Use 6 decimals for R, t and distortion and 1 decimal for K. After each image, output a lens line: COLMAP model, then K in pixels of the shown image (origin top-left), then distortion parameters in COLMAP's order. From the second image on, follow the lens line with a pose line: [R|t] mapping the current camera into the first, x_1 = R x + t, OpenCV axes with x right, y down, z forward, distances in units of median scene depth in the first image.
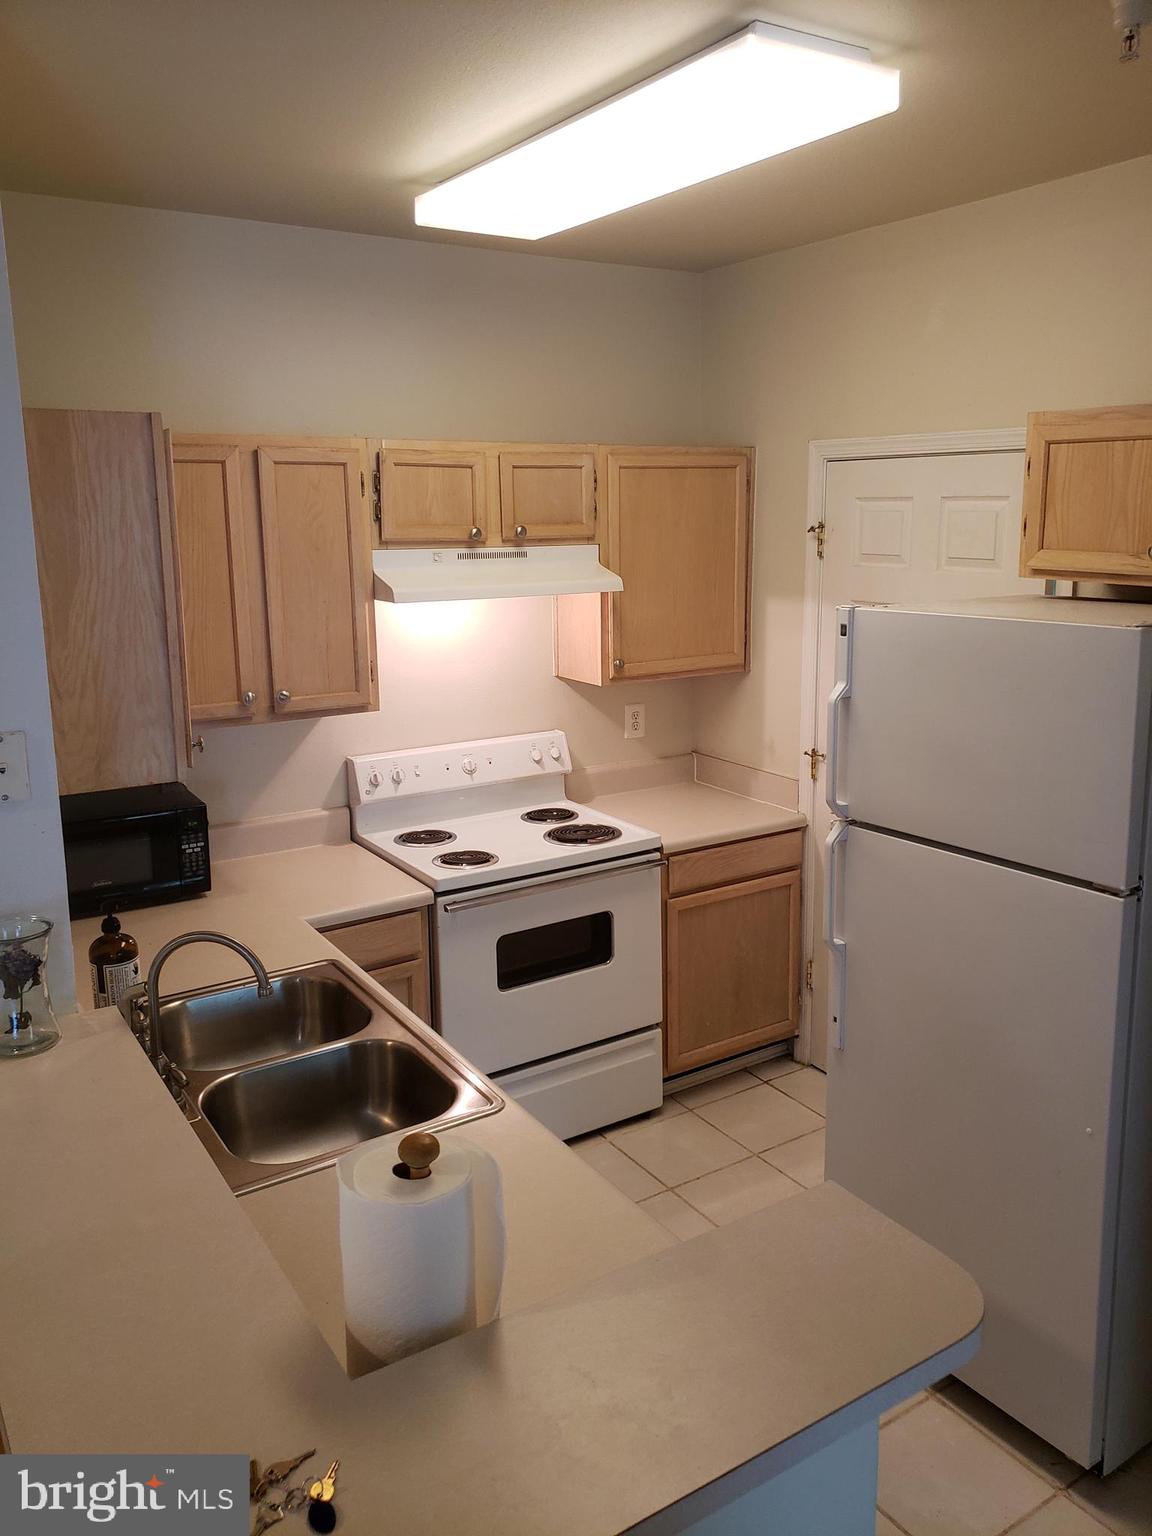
lens RADIAL K [[1190.9, 0, 591.1], [0, 1190.9, 771.5], [0, 0, 1]] dist [0.033804, -0.016730]
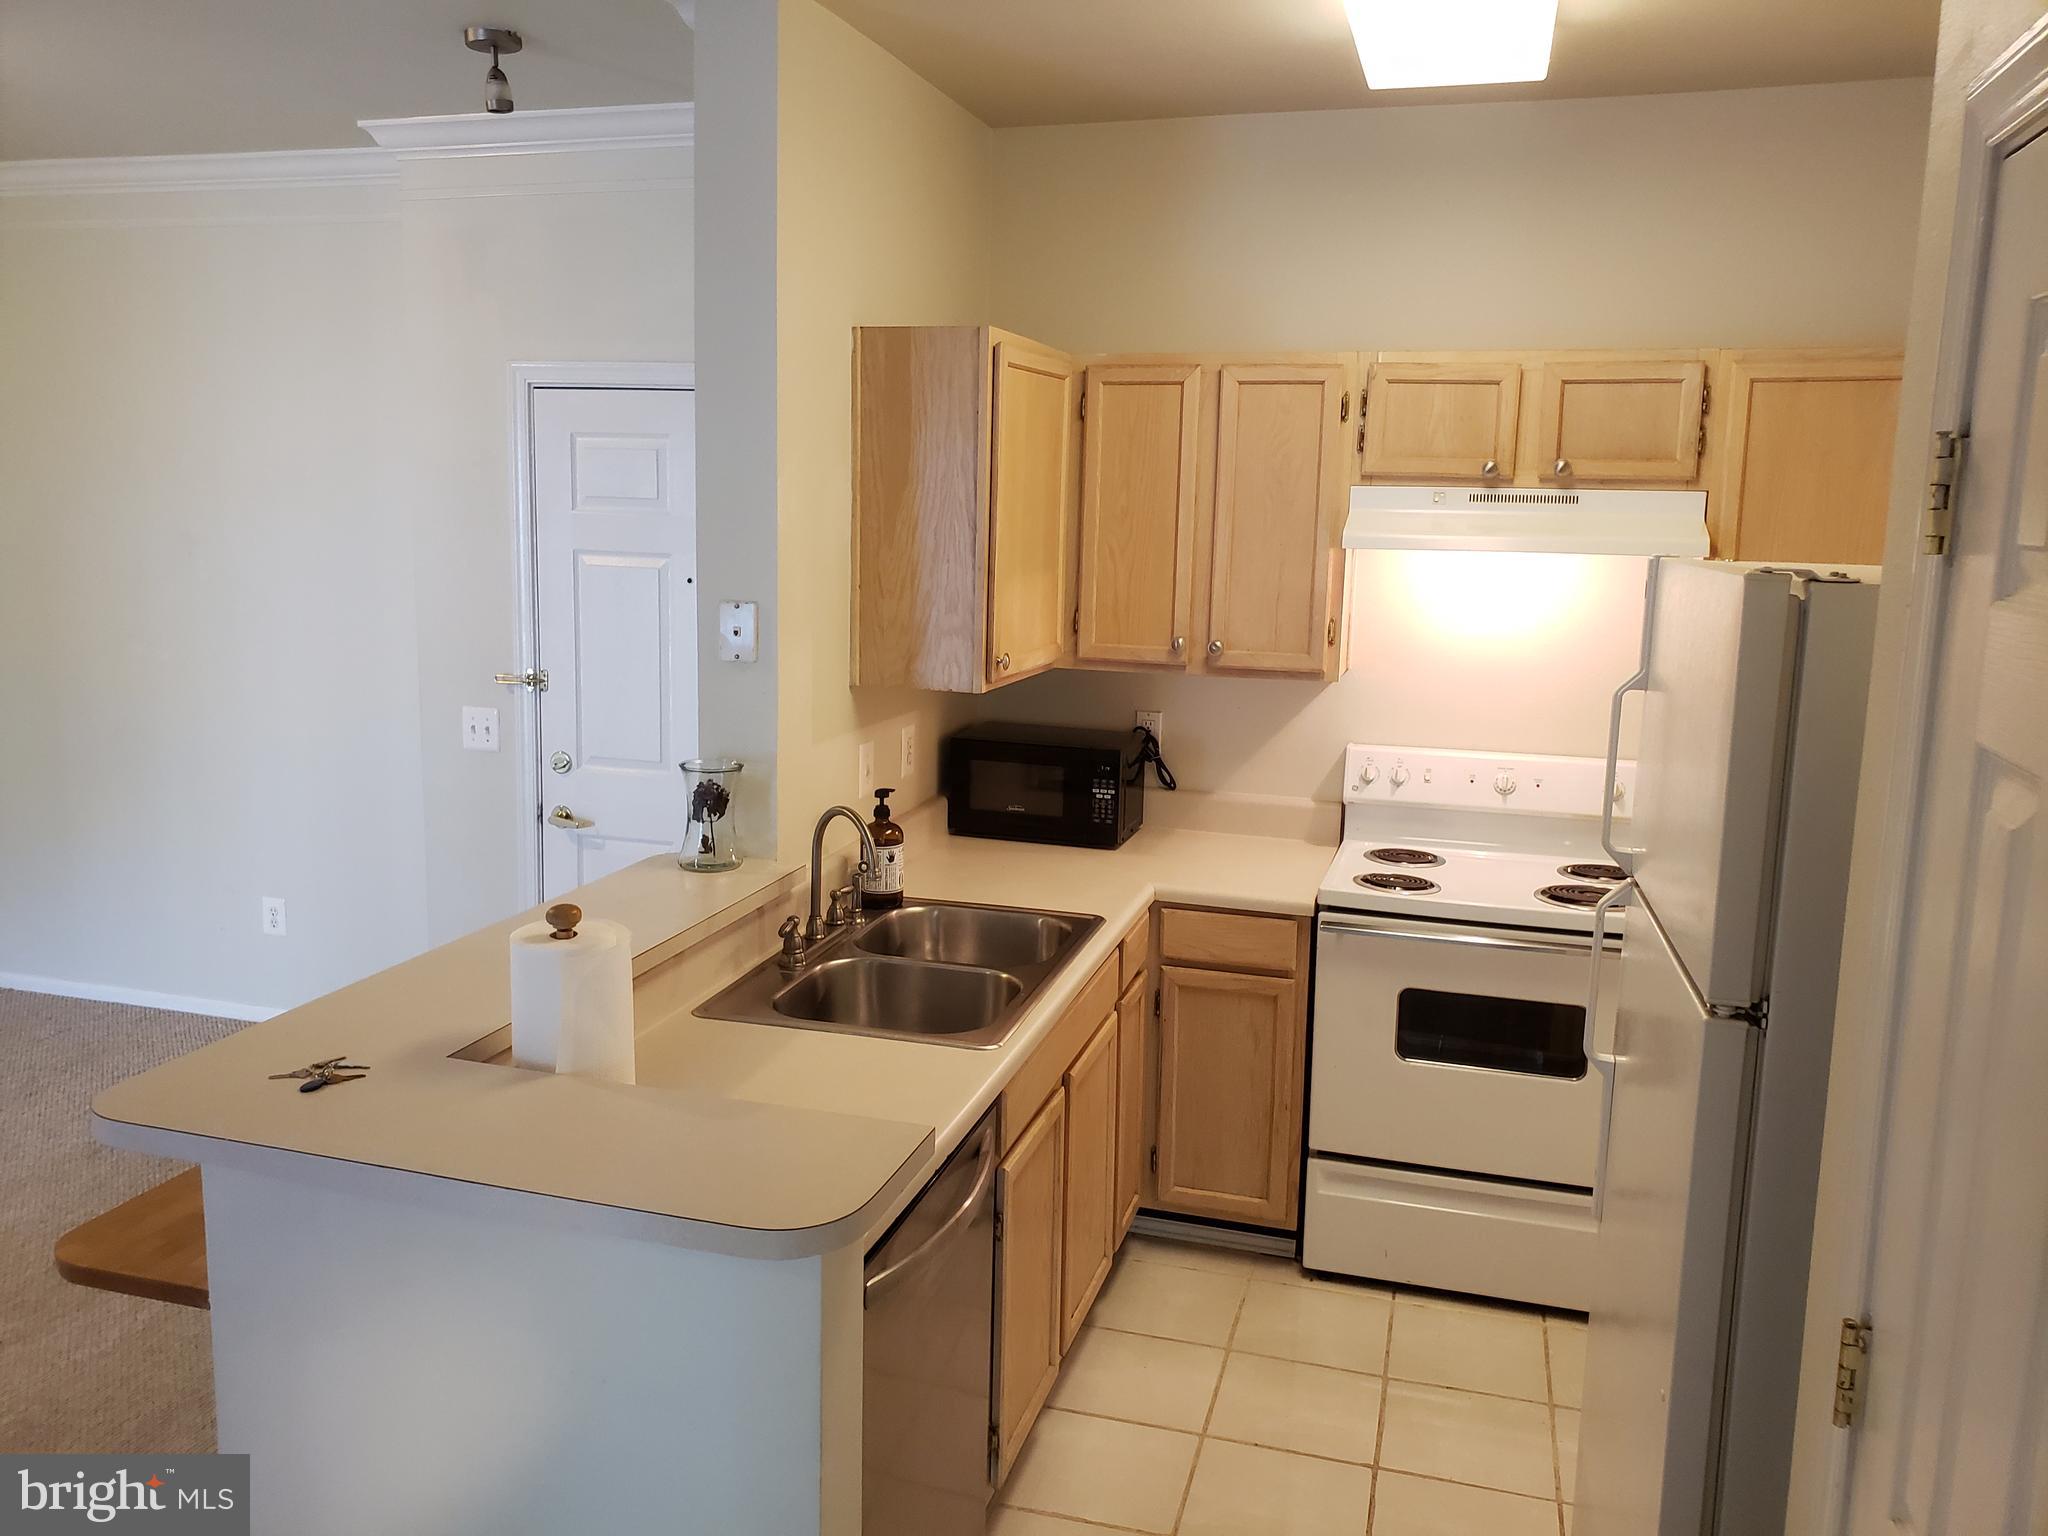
lens RADIAL K [[1587.8, 0, 974.8], [0, 1587.8, 788.8], [0, 0, 1]] dist [0.033804, -0.016730]
pose [[0.637876, 0.161695, -0.752973, 0.497677], [-0.190459, 0.980462, 0.049201, 0.015058], [0.746217, 0.112026, 0.656210, 0.101701]]
